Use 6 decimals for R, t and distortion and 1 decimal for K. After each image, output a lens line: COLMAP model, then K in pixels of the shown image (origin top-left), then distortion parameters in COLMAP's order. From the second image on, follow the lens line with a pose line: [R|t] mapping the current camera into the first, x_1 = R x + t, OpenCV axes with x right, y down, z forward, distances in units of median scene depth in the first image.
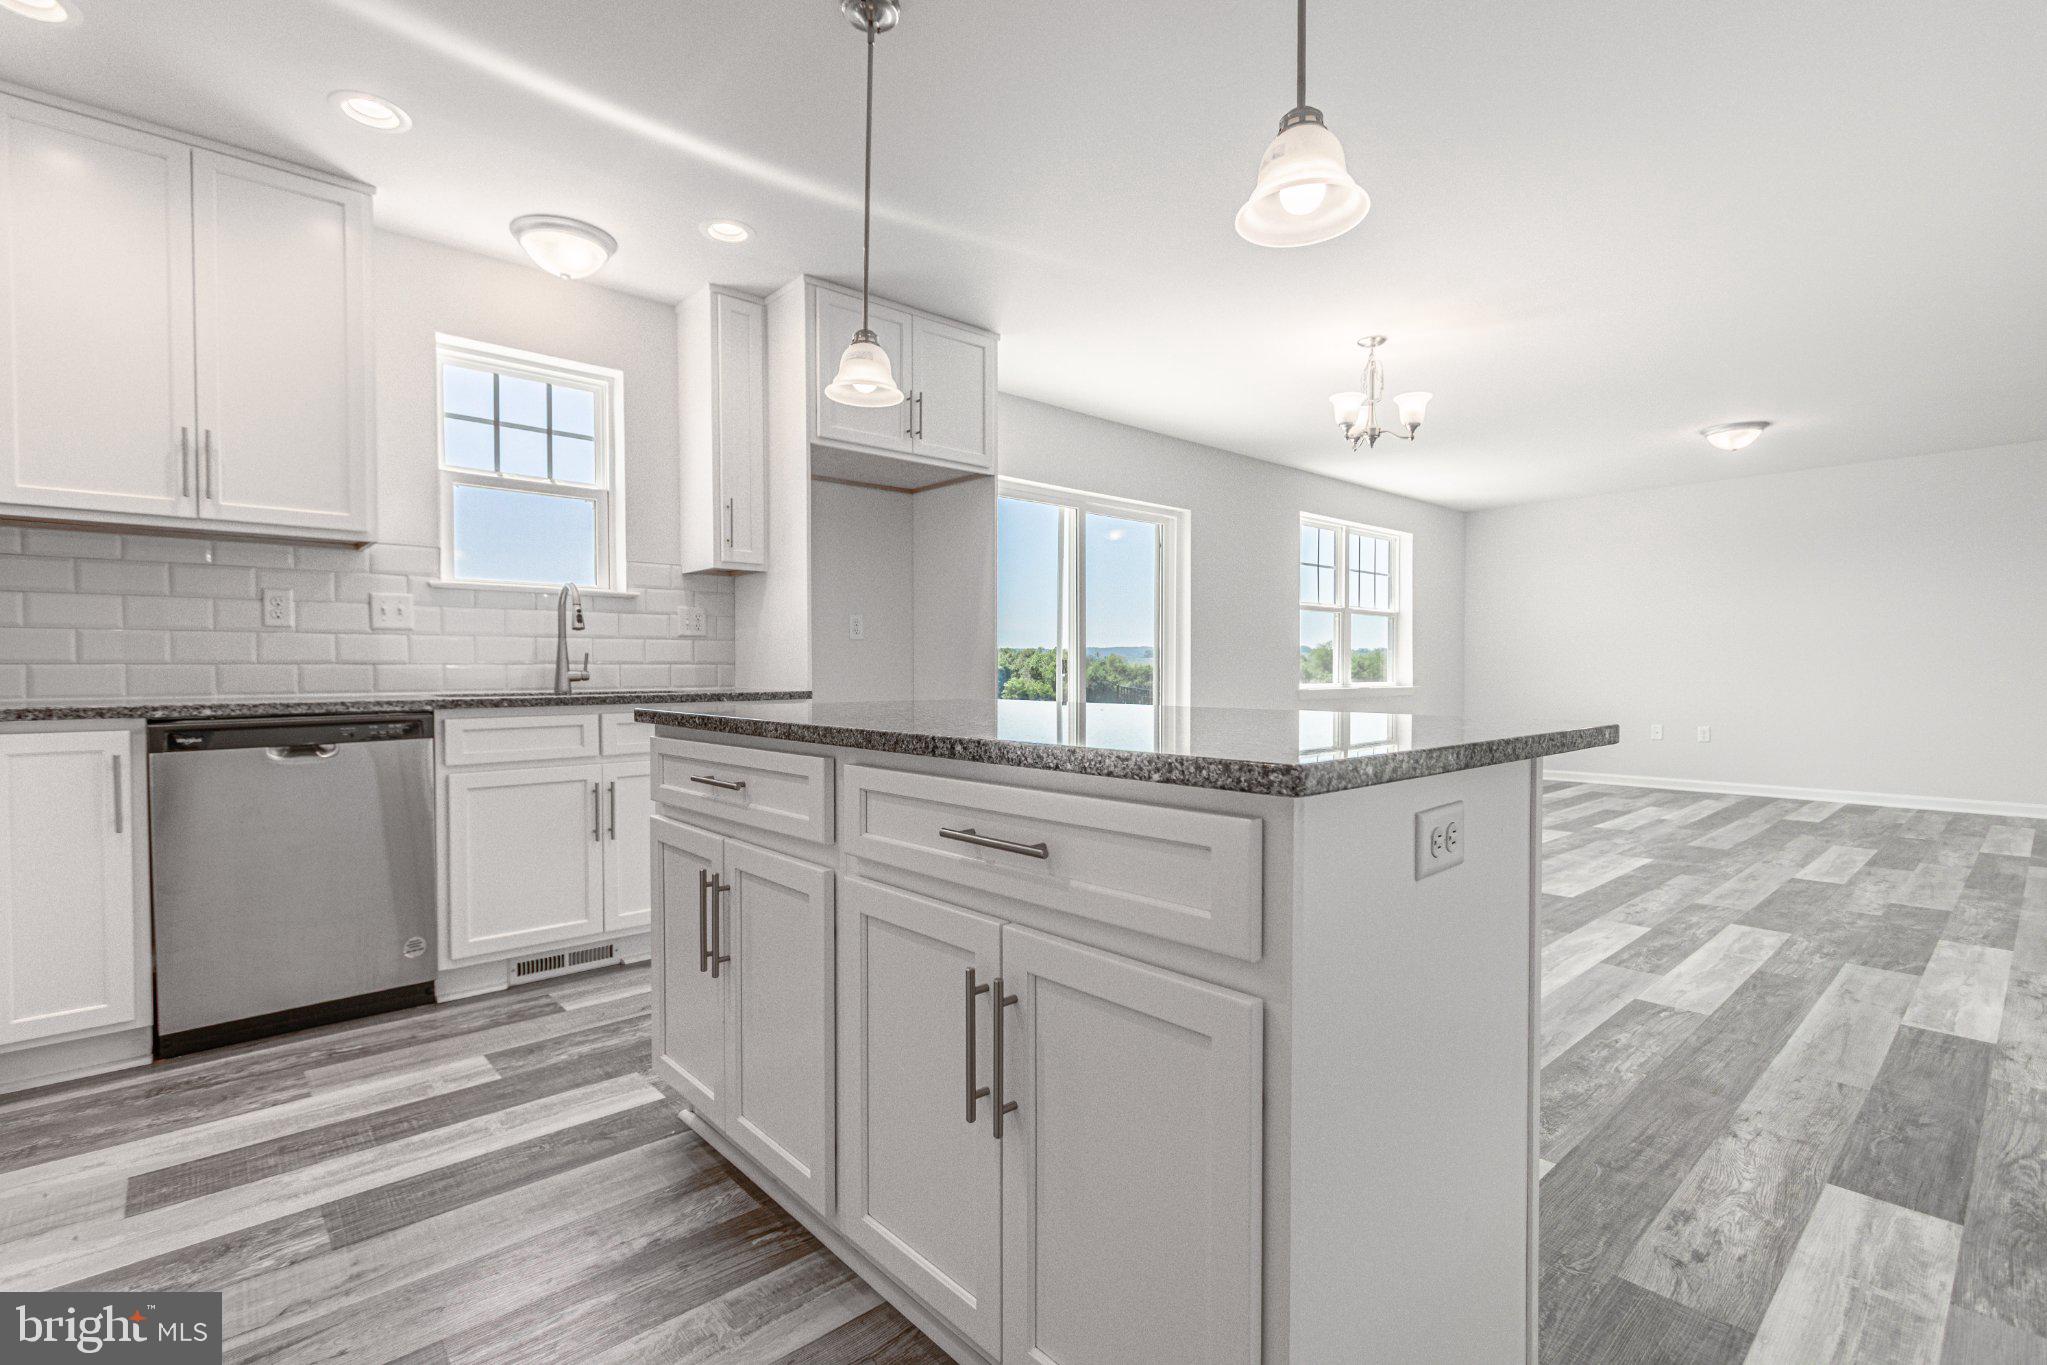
lens RADIAL K [[933.6, 0, 1002.6], [0, 933.6, 687.5], [0, 0, 1]] dist [0.000543, -0.000381]
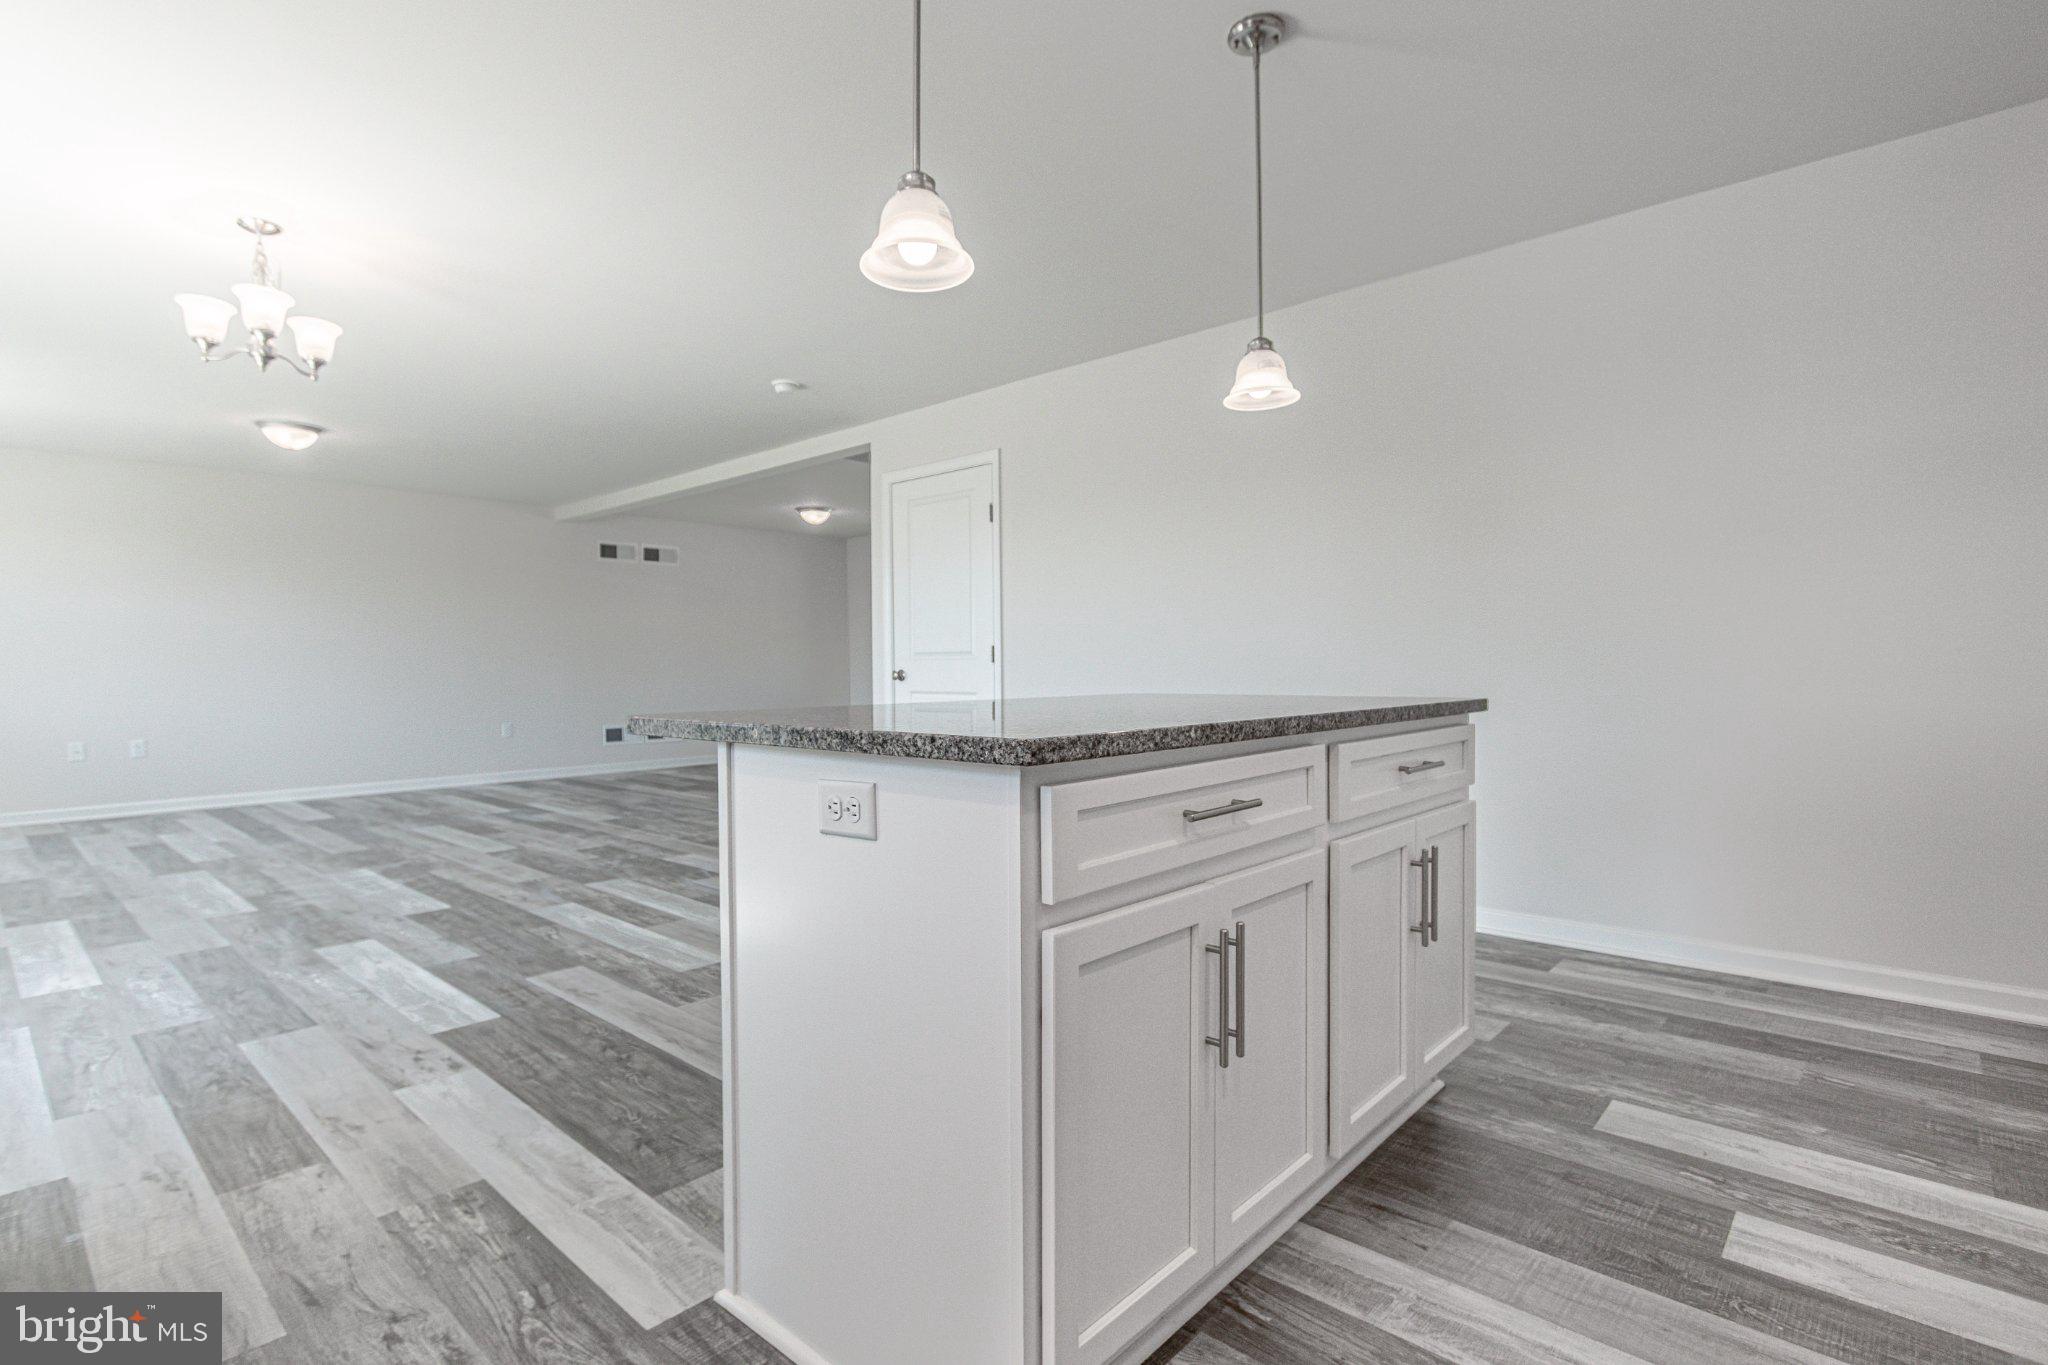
lens RADIAL K [[986.1, 0, 1000.8], [0, 986.1, 676.3], [0, 0, 1]] dist [0.000319, -0.000686]
pose [[-0.098411, -0.009759, 0.995098, -0.534448], [0.028014, 0.999528, 0.012573, -0.011655], [-0.994752, 0.029114, -0.098091, 0.612385]]
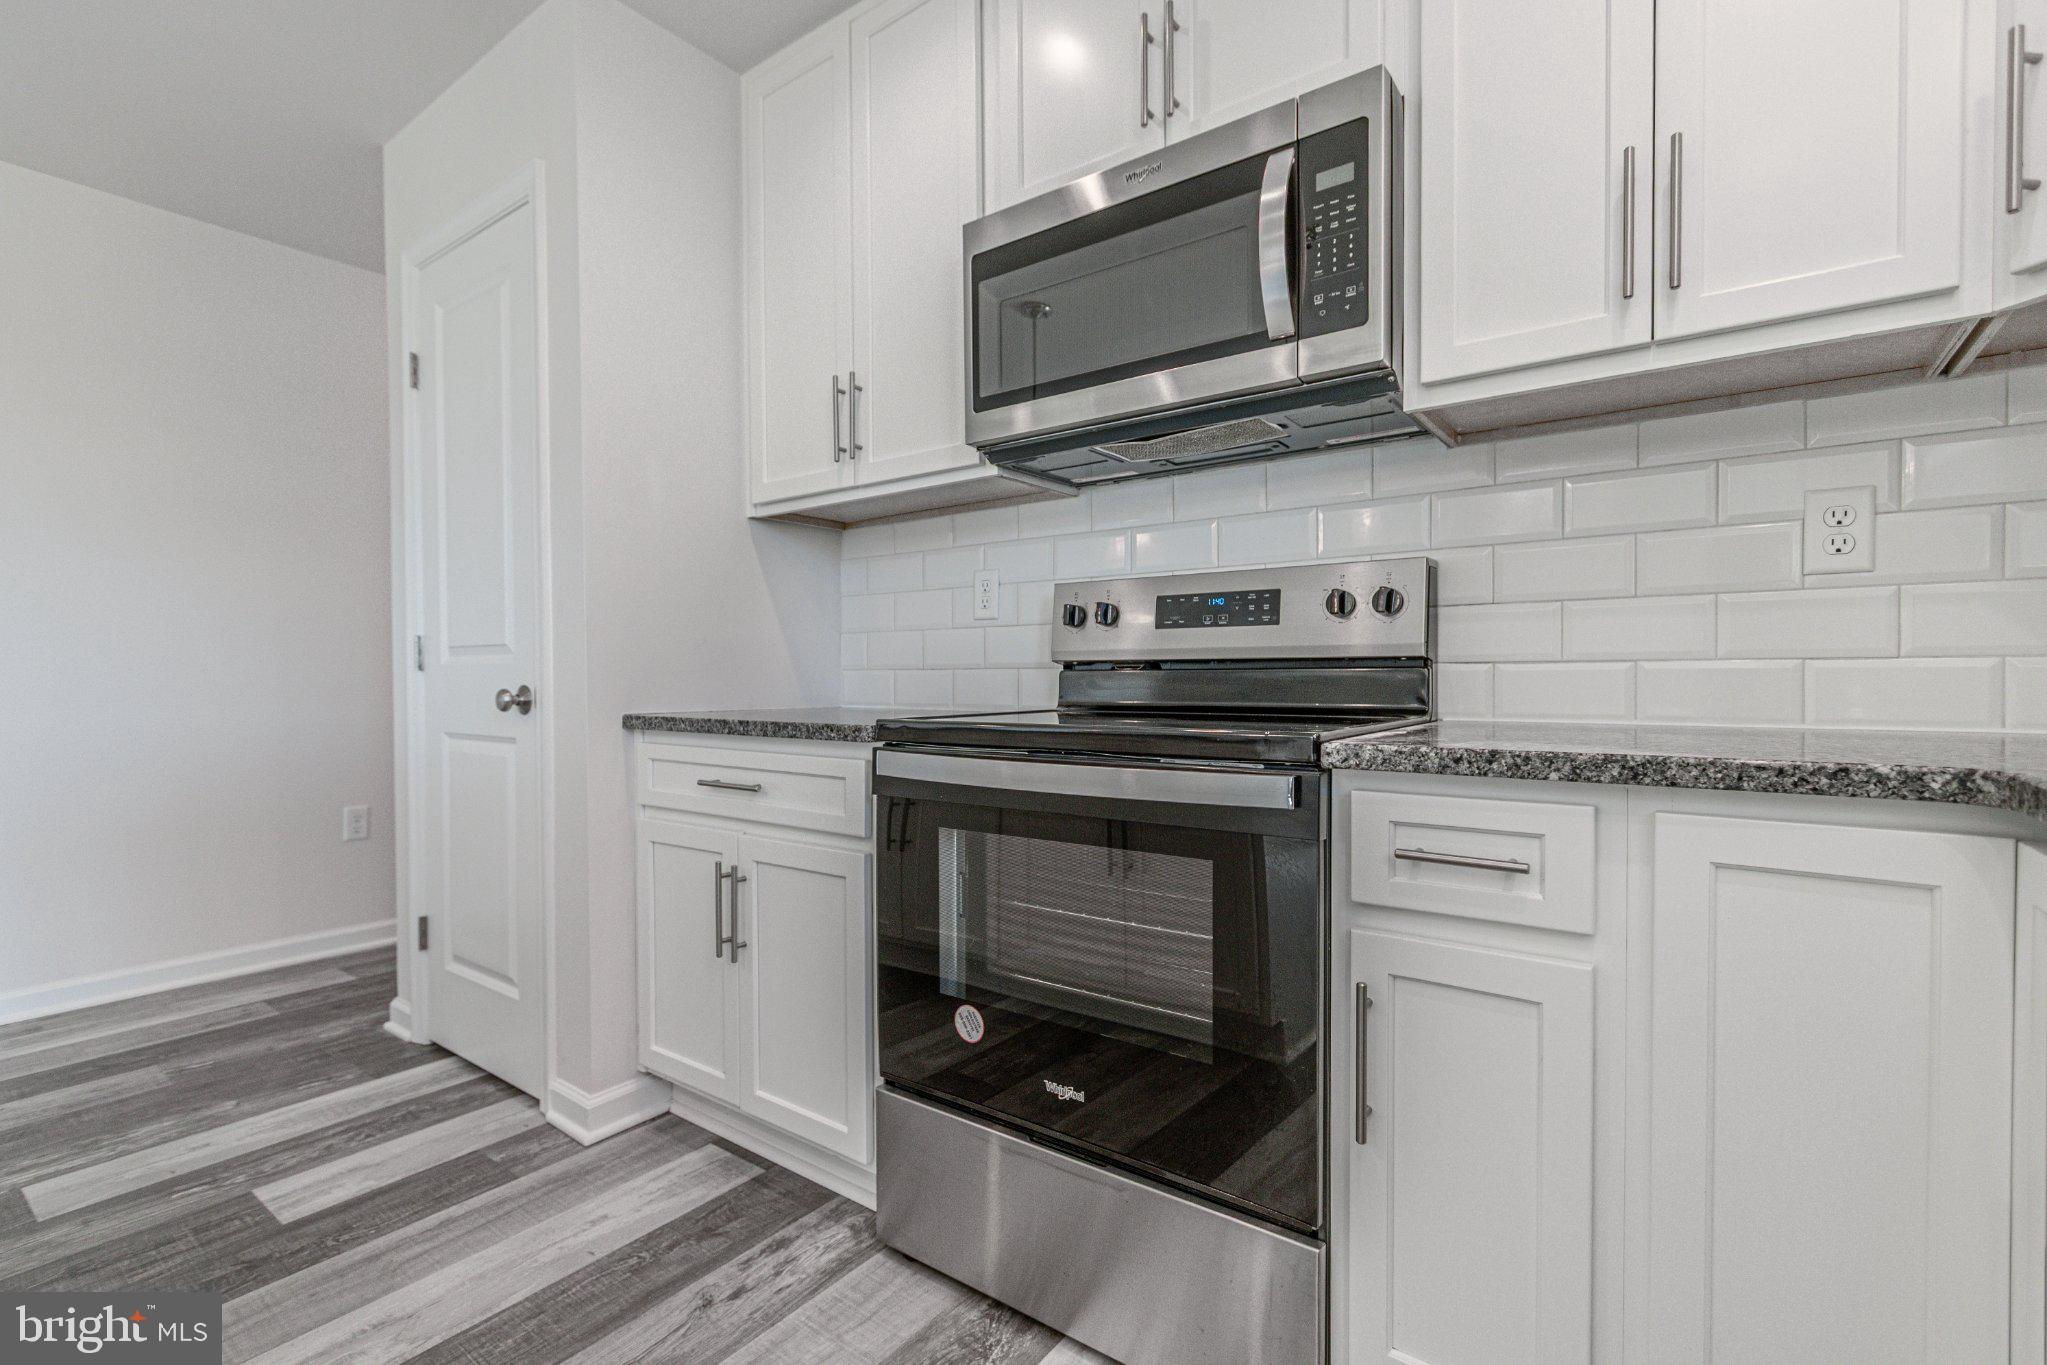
lens RADIAL K [[933.6, 0, 1002.6], [0, 933.6, 687.5], [0, 0, 1]] dist [0.000543, -0.000381]
pose [[-0.980009, 0.008771, -0.198759, -0.374240], [0.001779, 0.999374, 0.035331, -0.015146], [0.198945, 0.034271, -0.979411, 0.775100]]
